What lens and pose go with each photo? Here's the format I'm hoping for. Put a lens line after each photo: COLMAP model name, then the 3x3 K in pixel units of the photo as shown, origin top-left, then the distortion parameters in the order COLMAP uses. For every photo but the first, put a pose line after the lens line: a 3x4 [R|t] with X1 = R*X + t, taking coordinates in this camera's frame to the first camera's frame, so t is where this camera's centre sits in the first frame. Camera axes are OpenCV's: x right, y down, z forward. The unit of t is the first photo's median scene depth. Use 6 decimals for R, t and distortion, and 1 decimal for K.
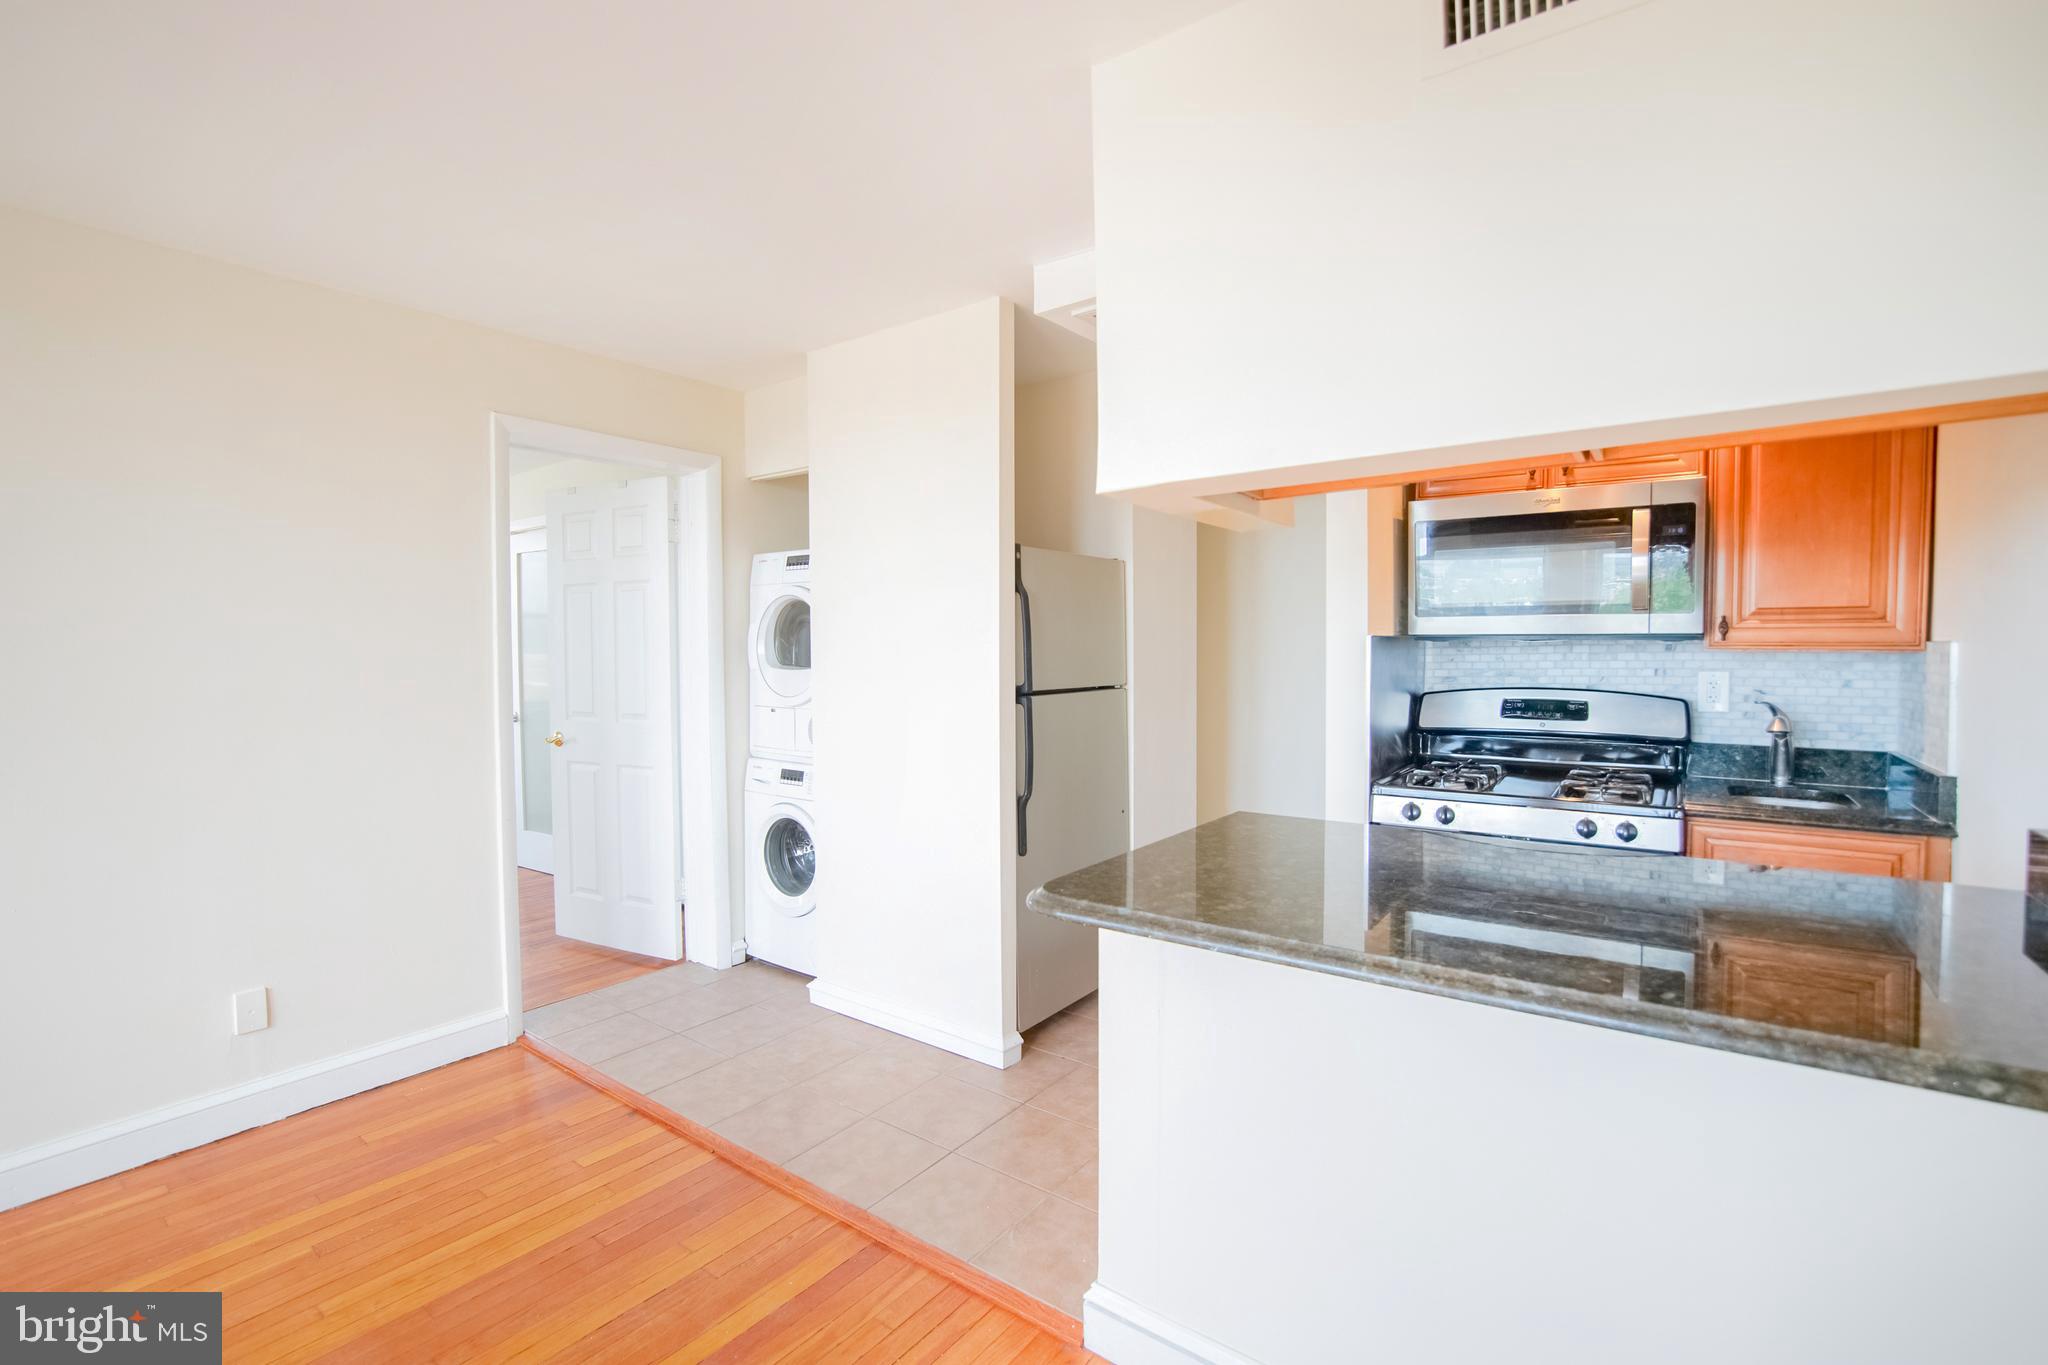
lens RADIAL K [[914.3, 0, 1029.3], [0, 914.3, 676.7], [0, 0, 1]] dist [-0.032366, 0.006867]
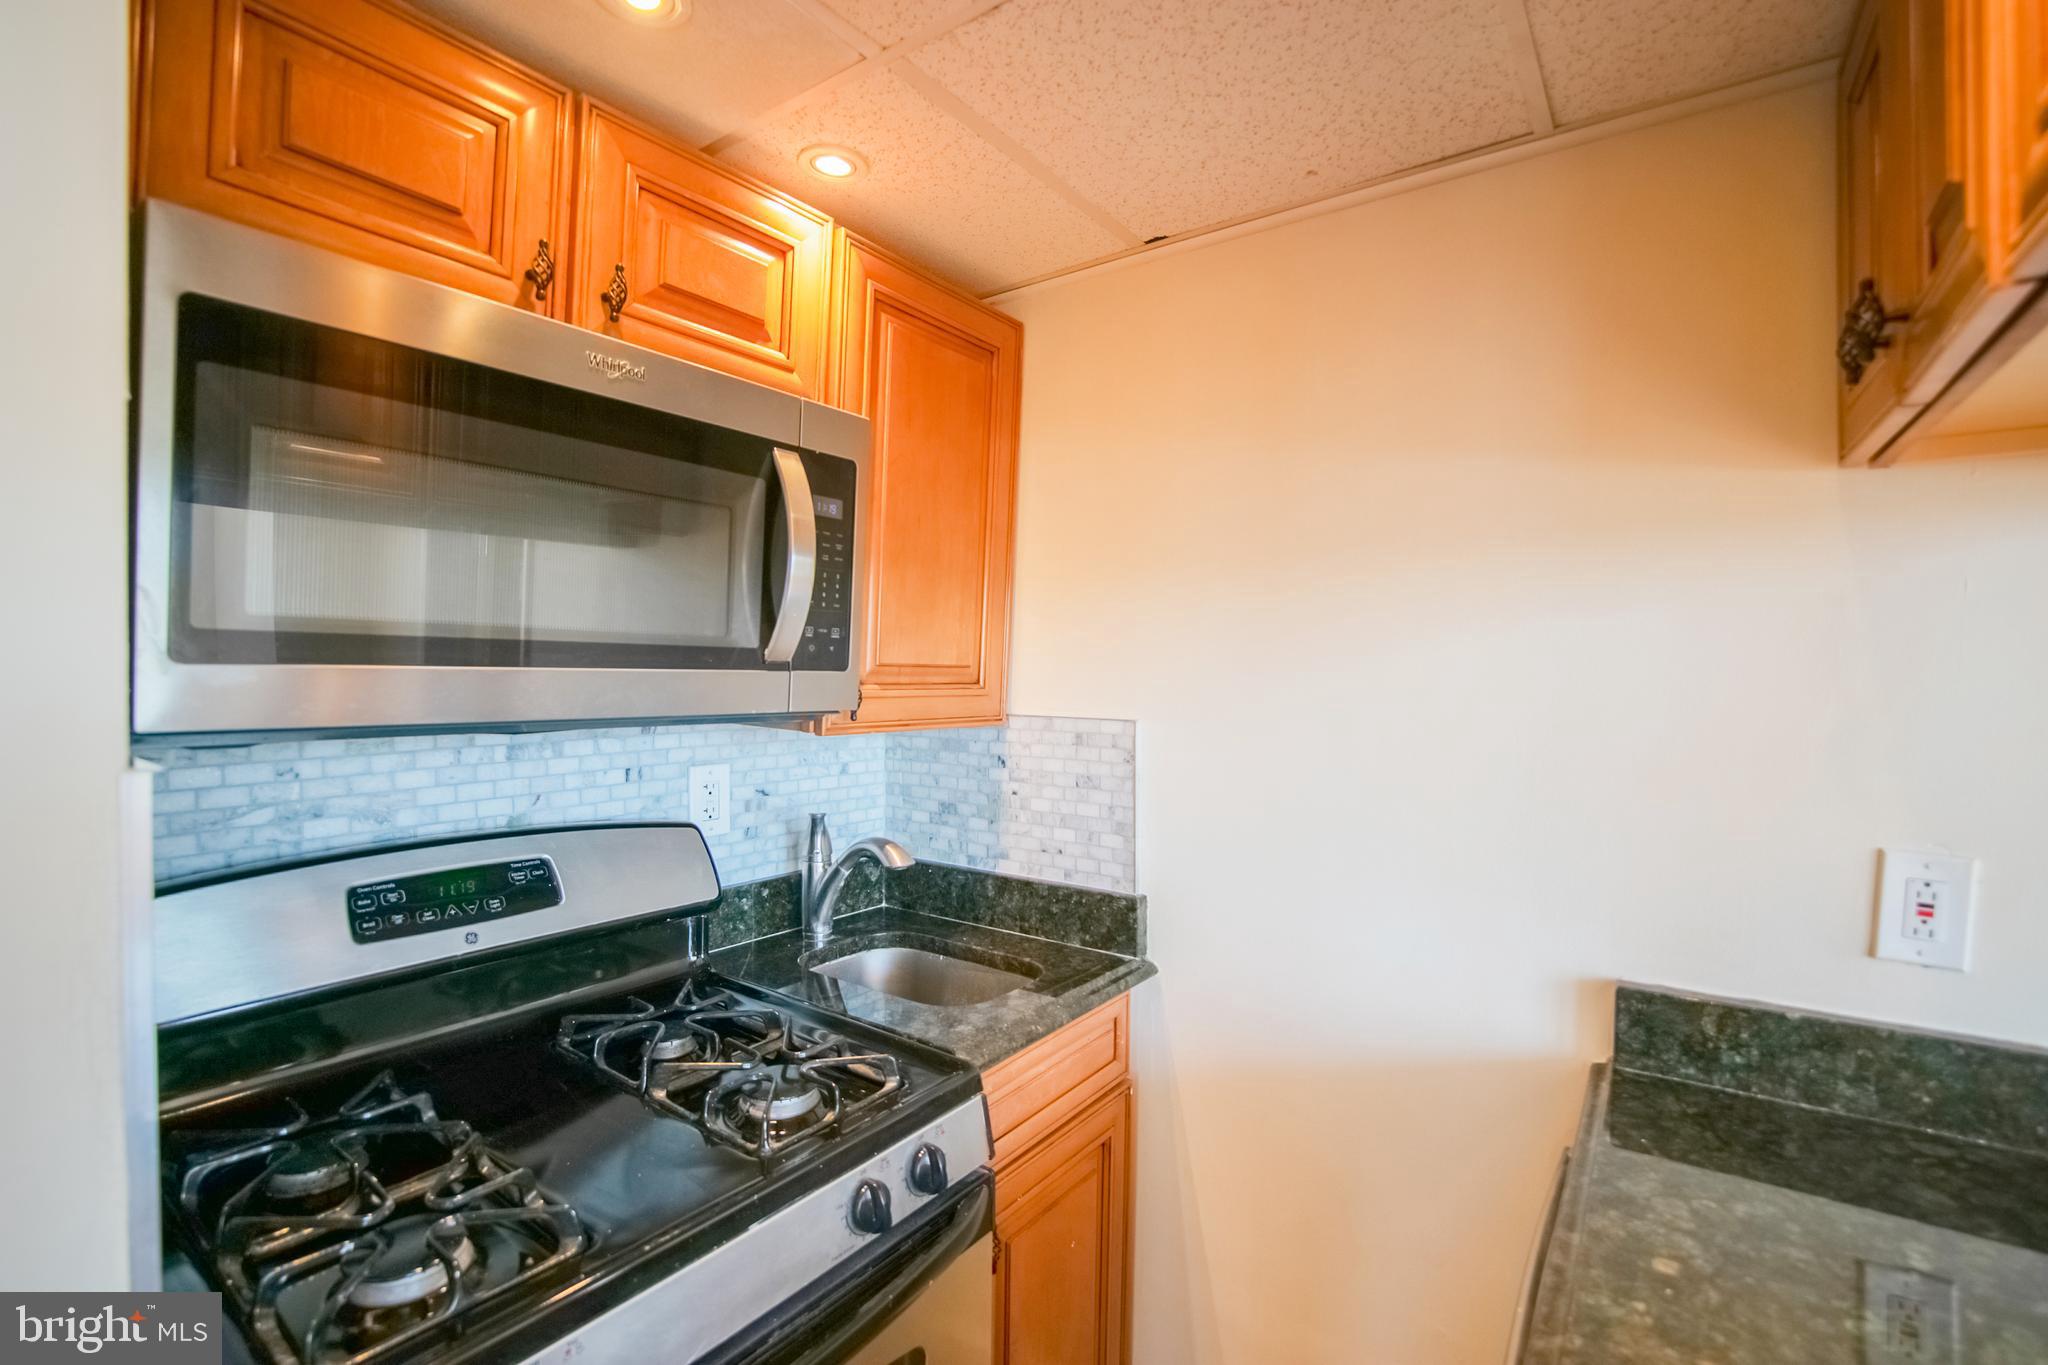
lens RADIAL K [[903.9, 0, 1024.0], [0, 903.9, 682.5], [0, 0, 1]] dist [-0.026509, 0.000069]
pose [[-0.003644, -0.011236, 0.999930, 0.184608], [0.021713, 0.999700, 0.011313, -0.060107], [-0.999758, 0.021752, -0.003399, 0.790041]]
